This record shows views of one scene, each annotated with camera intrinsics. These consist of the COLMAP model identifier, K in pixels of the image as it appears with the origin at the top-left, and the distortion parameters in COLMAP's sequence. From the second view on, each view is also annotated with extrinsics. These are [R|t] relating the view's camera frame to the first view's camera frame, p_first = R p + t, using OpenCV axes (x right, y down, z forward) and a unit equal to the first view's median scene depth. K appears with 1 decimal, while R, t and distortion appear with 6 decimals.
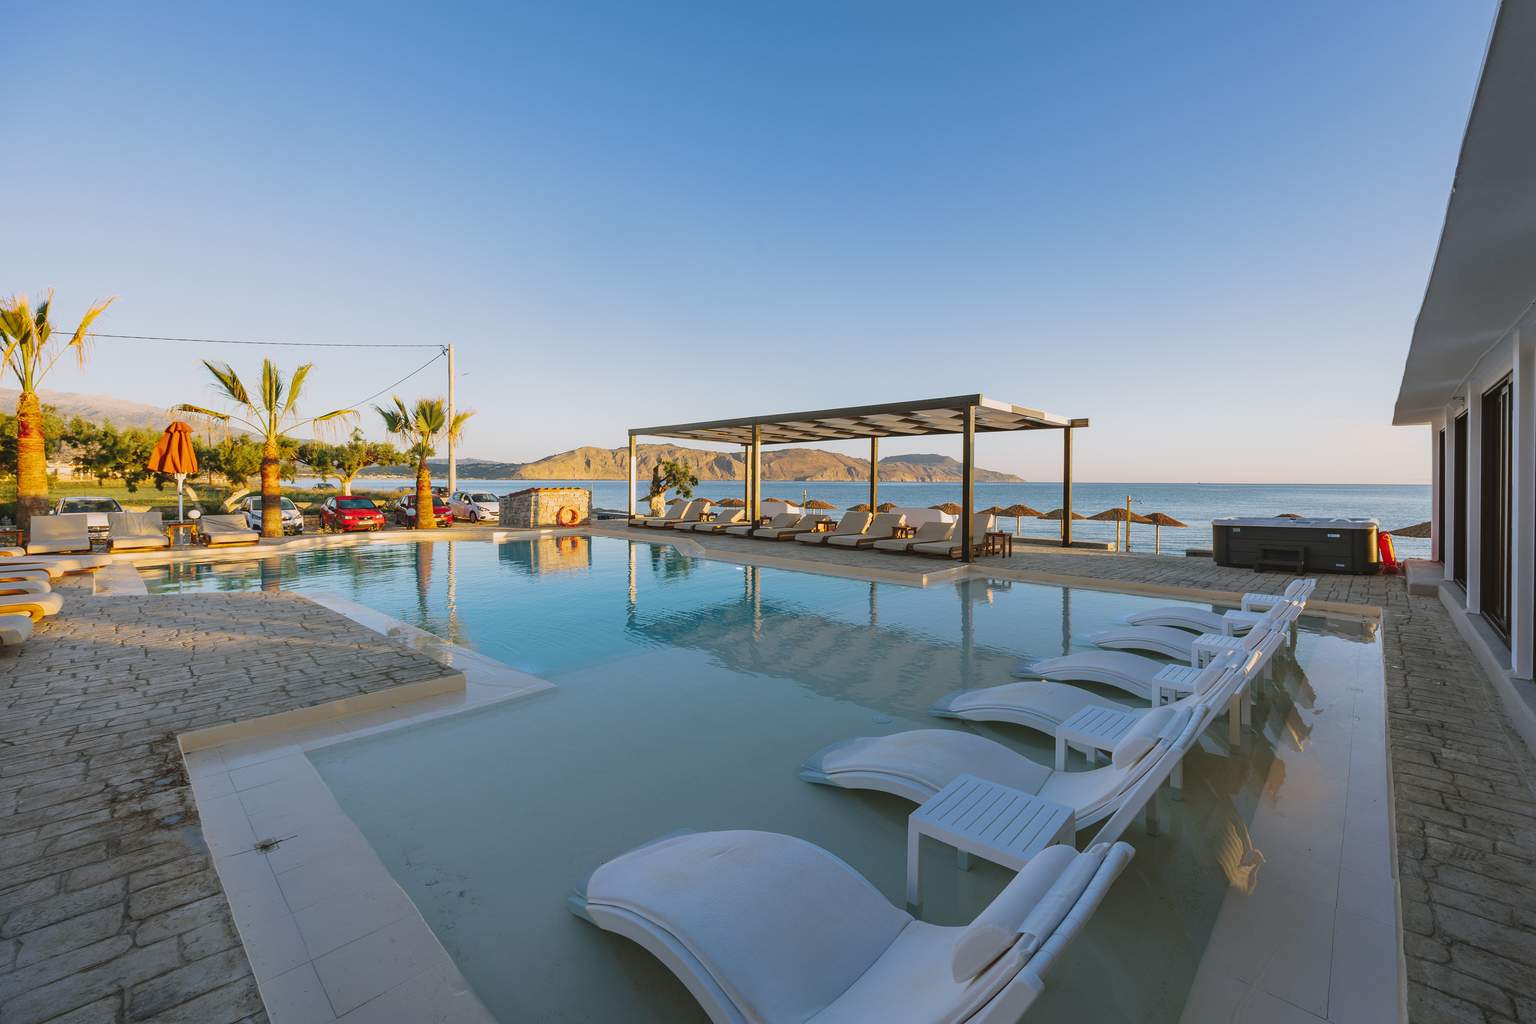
lens RADIAL K [[613.6, 0, 820.6], [0, 613.6, 477.3], [0, 0, 1]] dist [-0.005225, 0.001373]
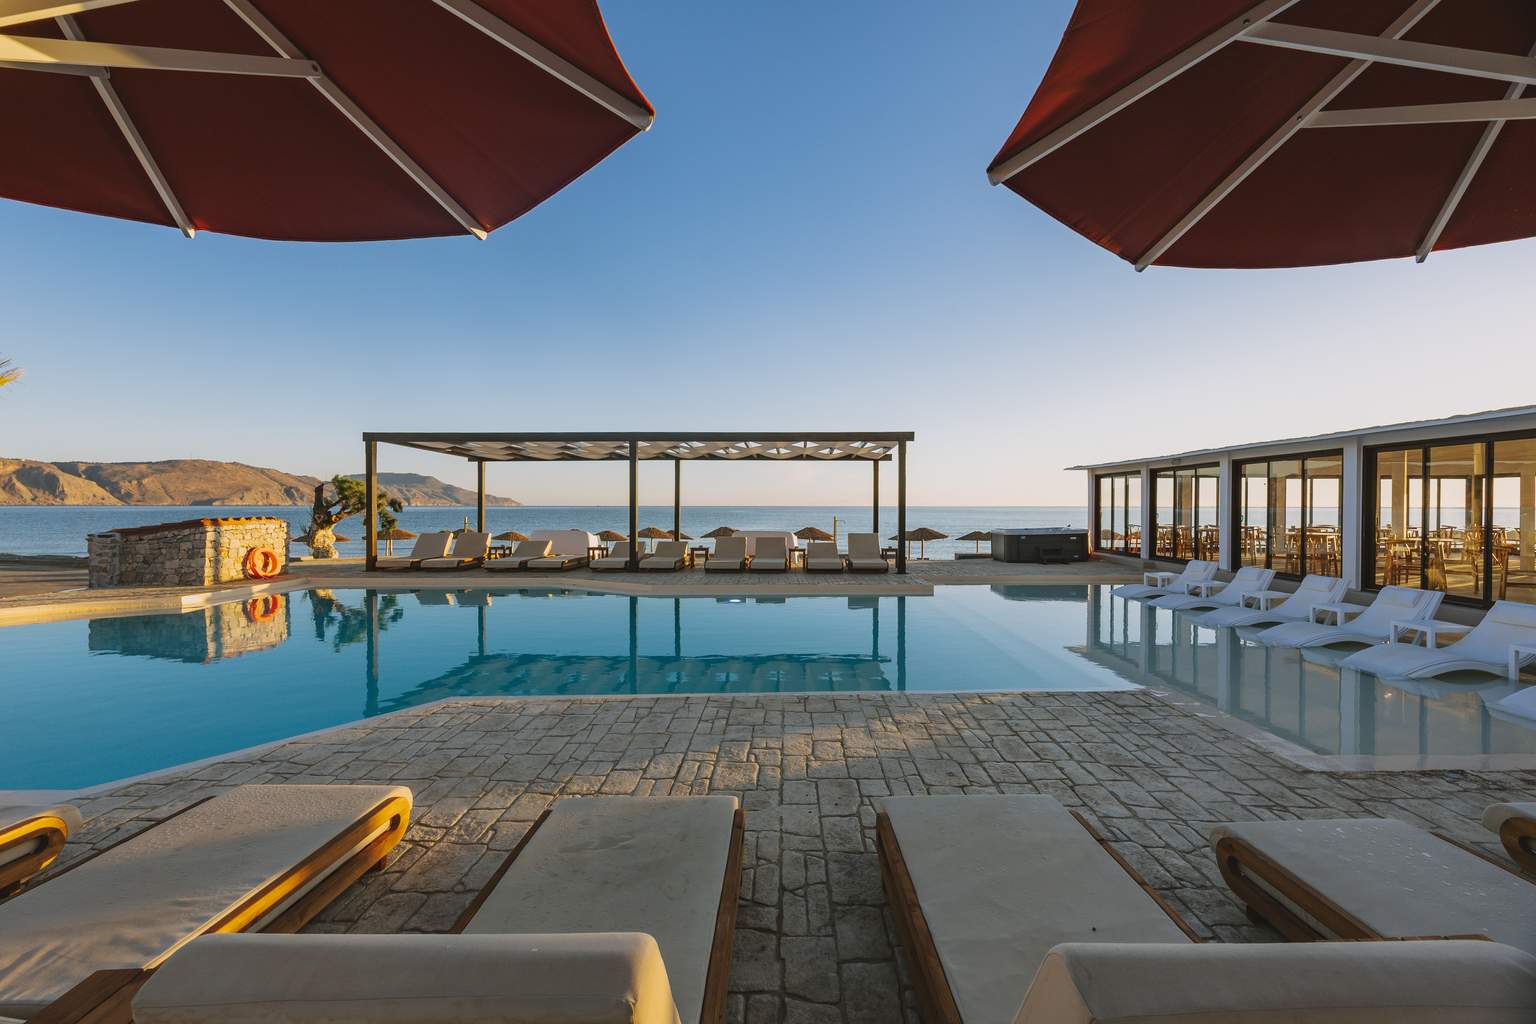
lens RADIAL K [[613.6, 0, 786.5], [0, 613.6, 517.3], [0, 0, 1]] dist [-0.005225, 0.001373]
pose [[0.746863, -0.016291, 0.664778, -0.544334], [-0.001750, 0.999648, 0.026463, -0.001855], [-0.664975, -0.020927, 0.746572, 0.195697]]
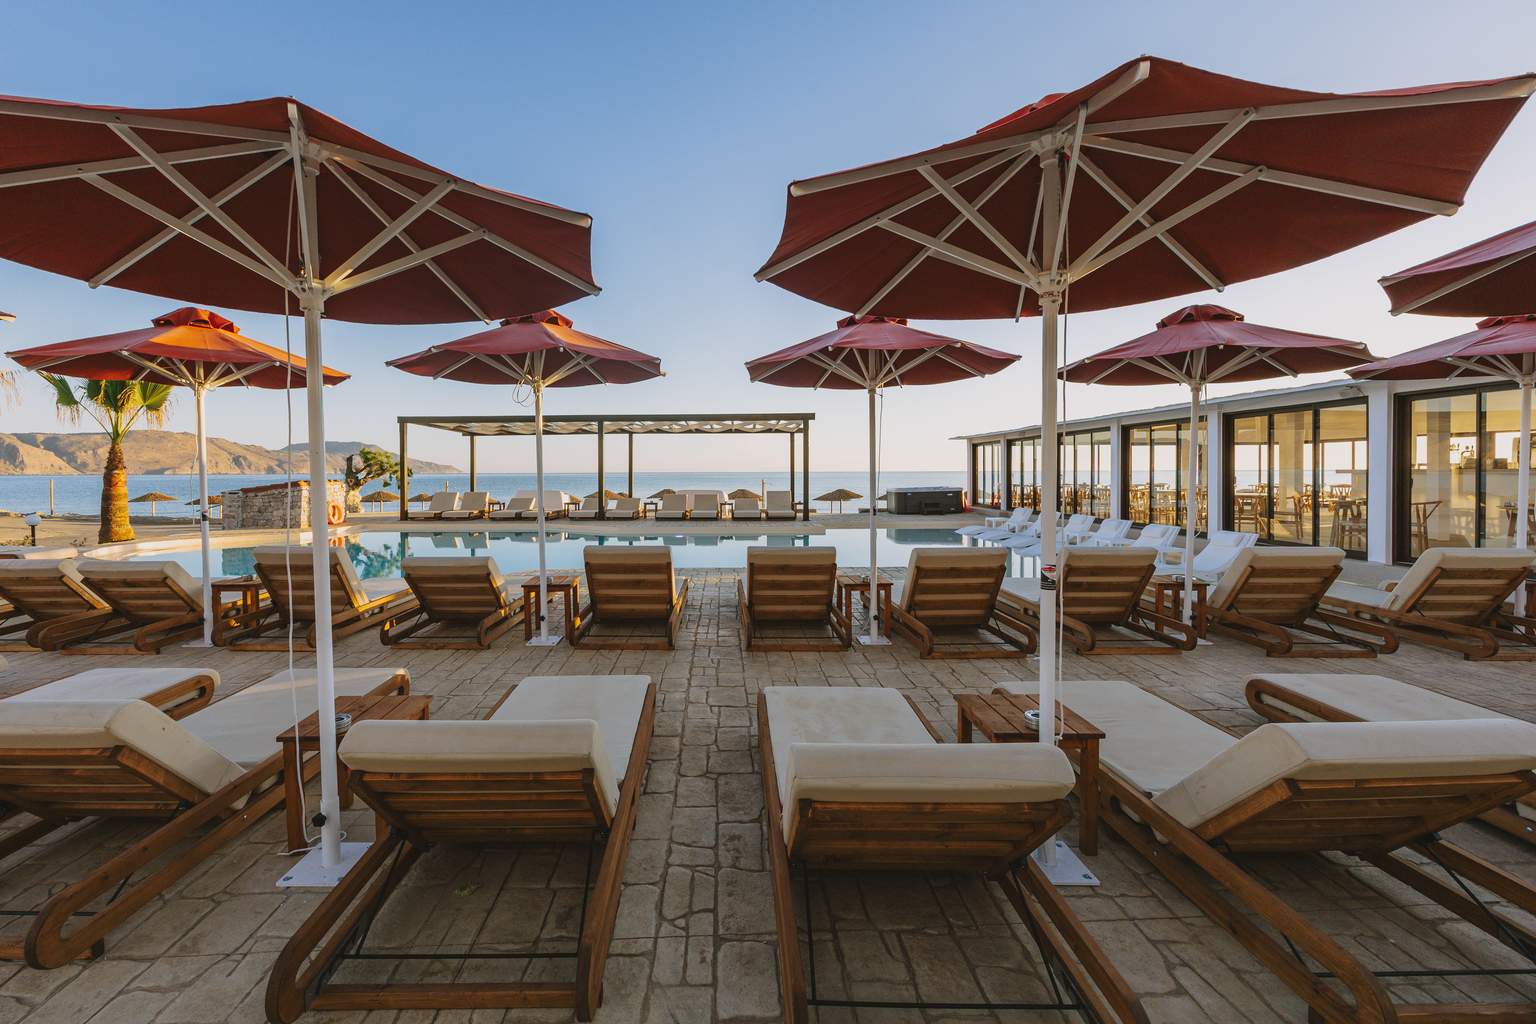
lens RADIAL K [[613.6, 0, 715.1], [0, 613.6, 477.9], [0, 0, 1]] dist [-0.005225, 0.001373]
pose [[0.757789, -0.013365, 0.652363, -0.726032], [0.003116, 0.999853, 0.016864, 0.001311], [-0.652493, -0.010747, 0.757719, -0.031725]]
